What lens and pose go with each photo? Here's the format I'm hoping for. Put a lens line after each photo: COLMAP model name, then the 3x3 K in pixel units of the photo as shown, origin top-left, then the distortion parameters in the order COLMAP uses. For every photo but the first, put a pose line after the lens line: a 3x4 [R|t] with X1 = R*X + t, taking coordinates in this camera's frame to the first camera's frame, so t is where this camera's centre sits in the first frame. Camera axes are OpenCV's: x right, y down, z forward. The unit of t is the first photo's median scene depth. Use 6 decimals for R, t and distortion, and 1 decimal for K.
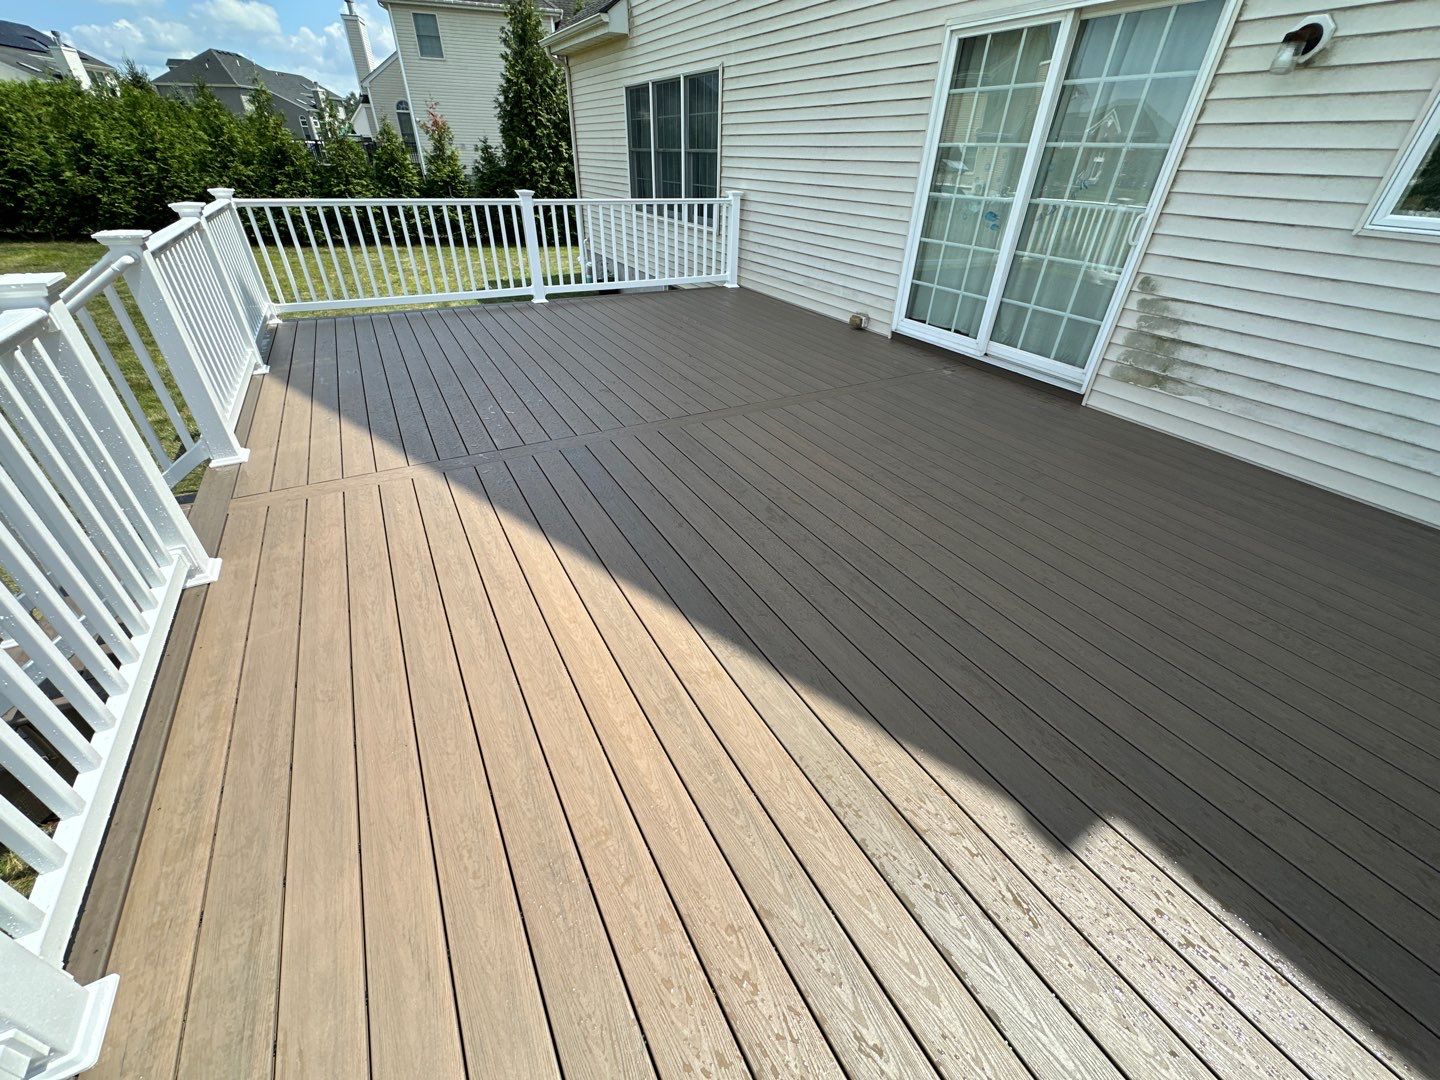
lens RADIAL K [[575.2, 0, 720.9], [0, 575.2, 537.0], [0, 0, 1]] dist [-0.003077, -0.000007]
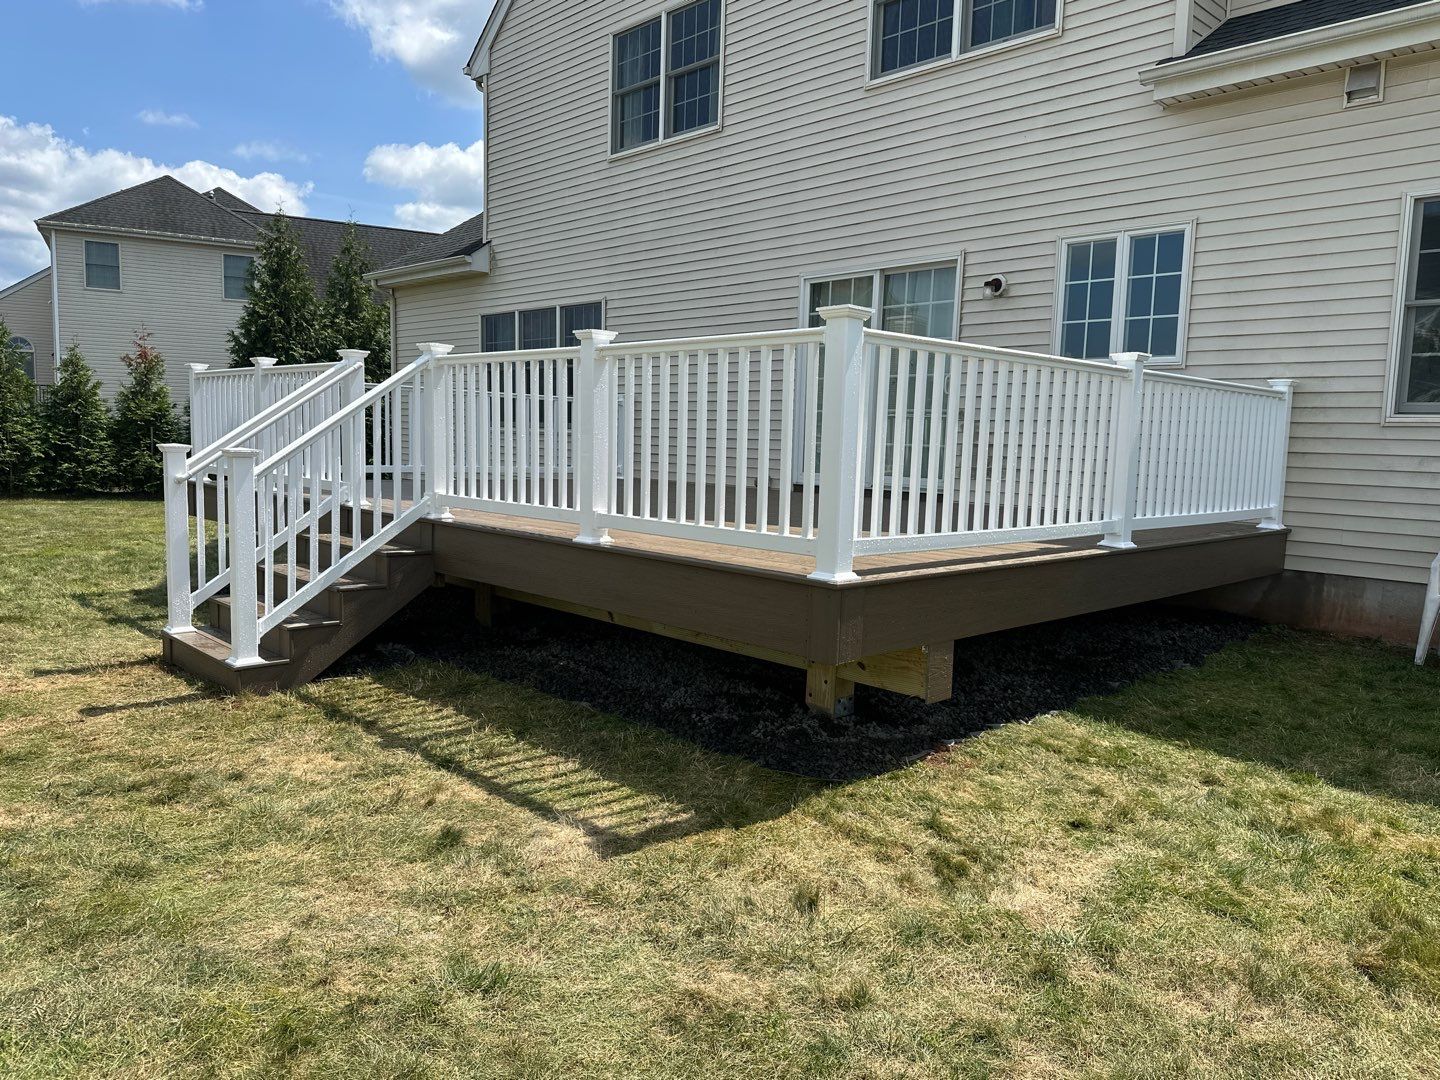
lens RADIAL K [[1023.2, 0, 720.0], [0, 1023.2, 540.0], [0, 0, 1]] dist [0.066603, -0.097520]
pose [[0.968424, -0.025570, 0.247996, -0.366051], [0.136851, 0.885989, -0.443052, 0.643911], [-0.208393, 0.463000, 0.861512, -0.691928]]
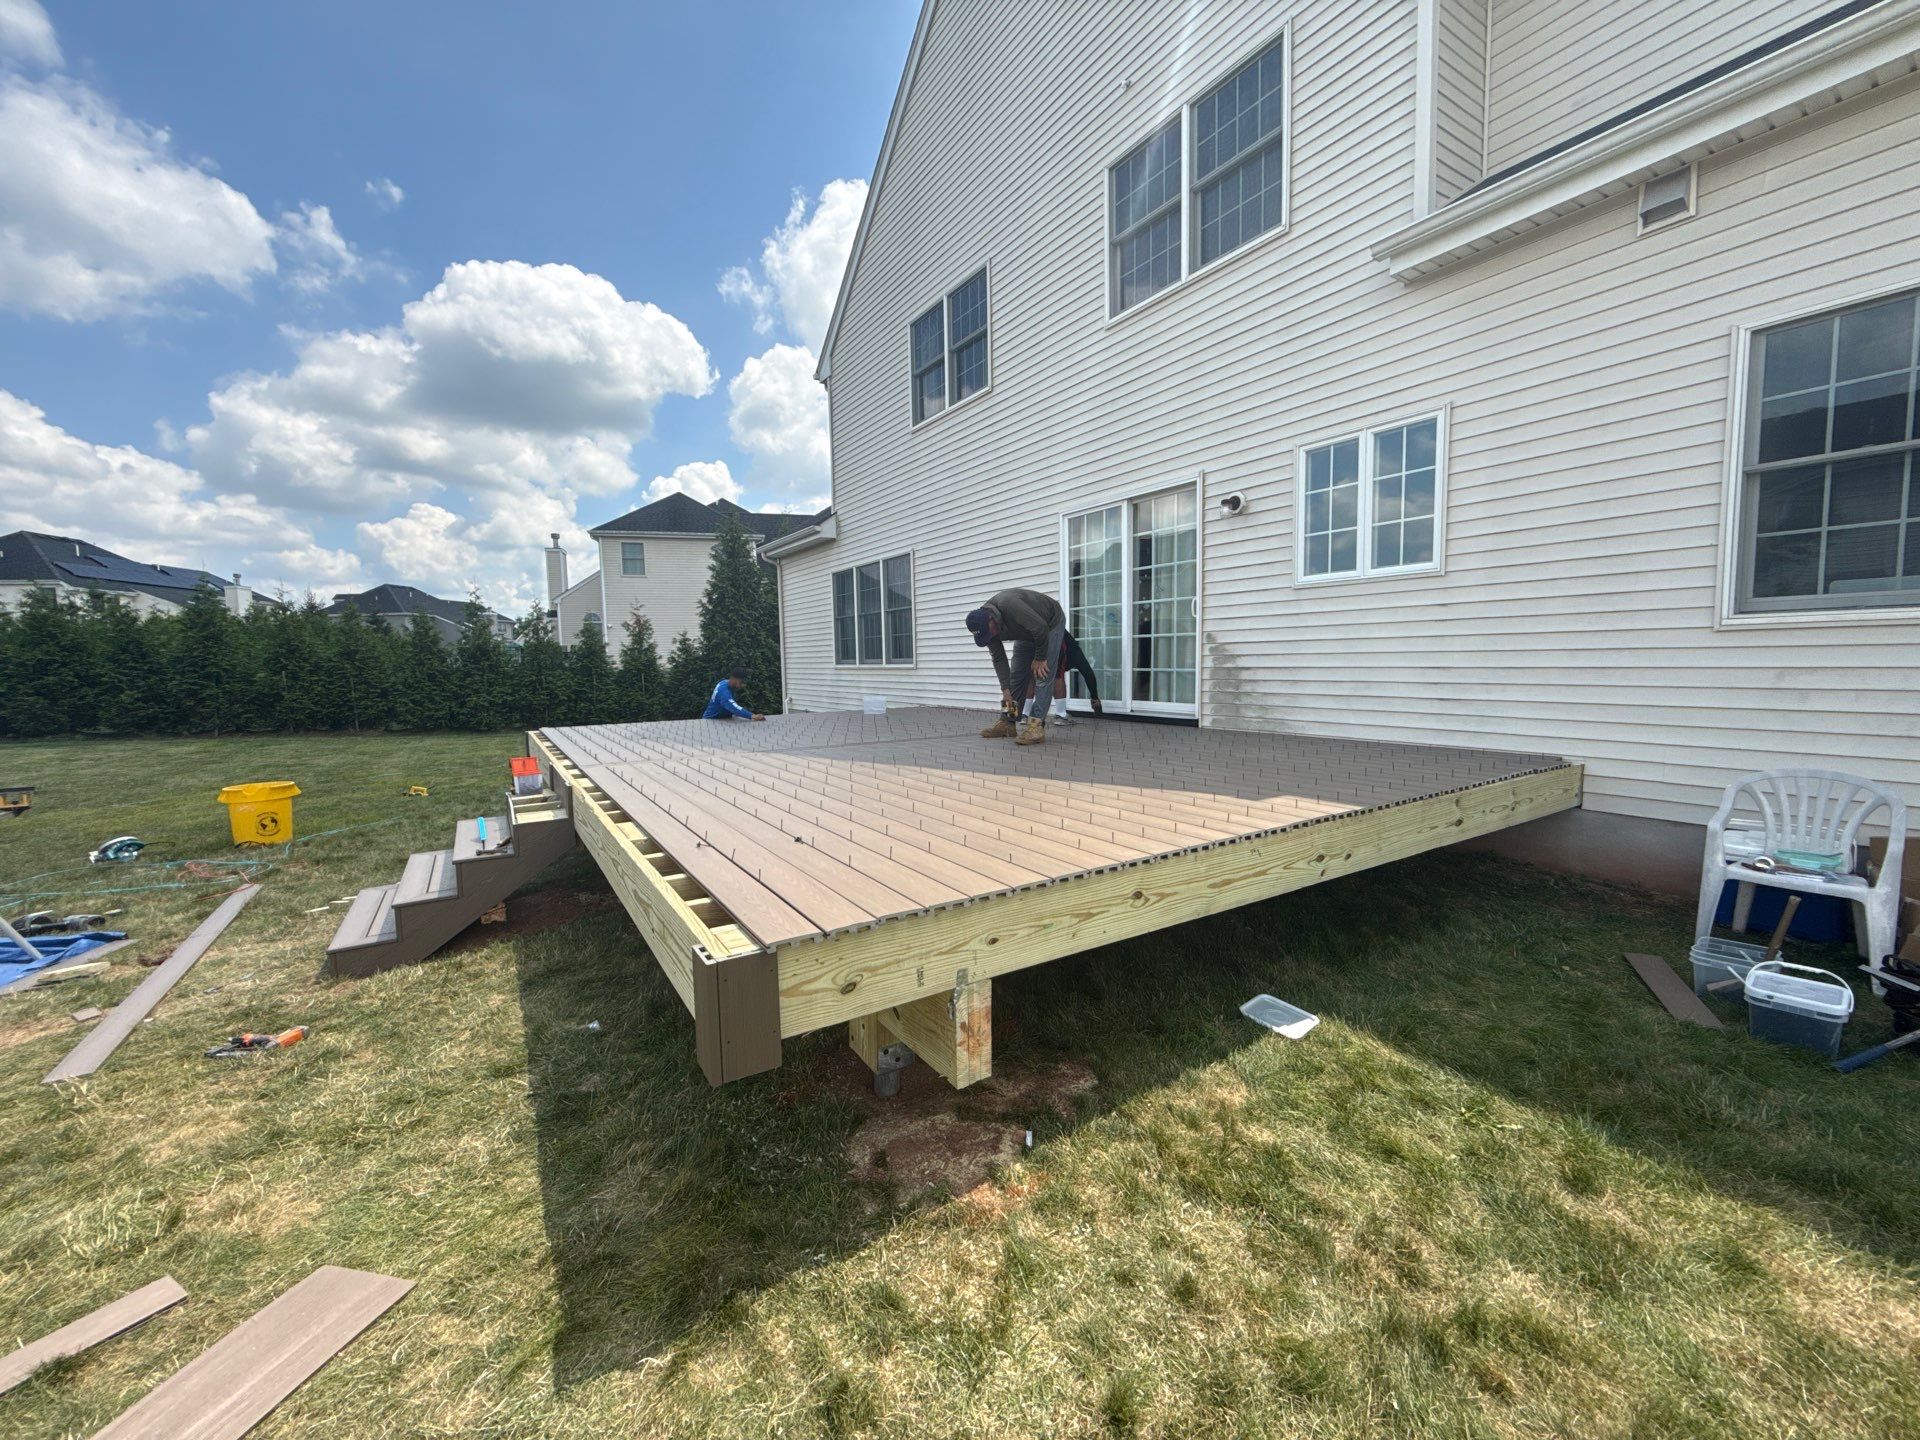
lens RADIAL K [[767.0, 0, 961.2], [0, 767.0, 716.0], [0, 0, 1]] dist [-0.003077, -0.000007]
pose [[0.997501, -0.052207, 0.047603, 0.011824], [0.068793, 0.871222, -0.486044, 0.428236], [-0.016098, 0.488104, 0.872637, -0.394293]]
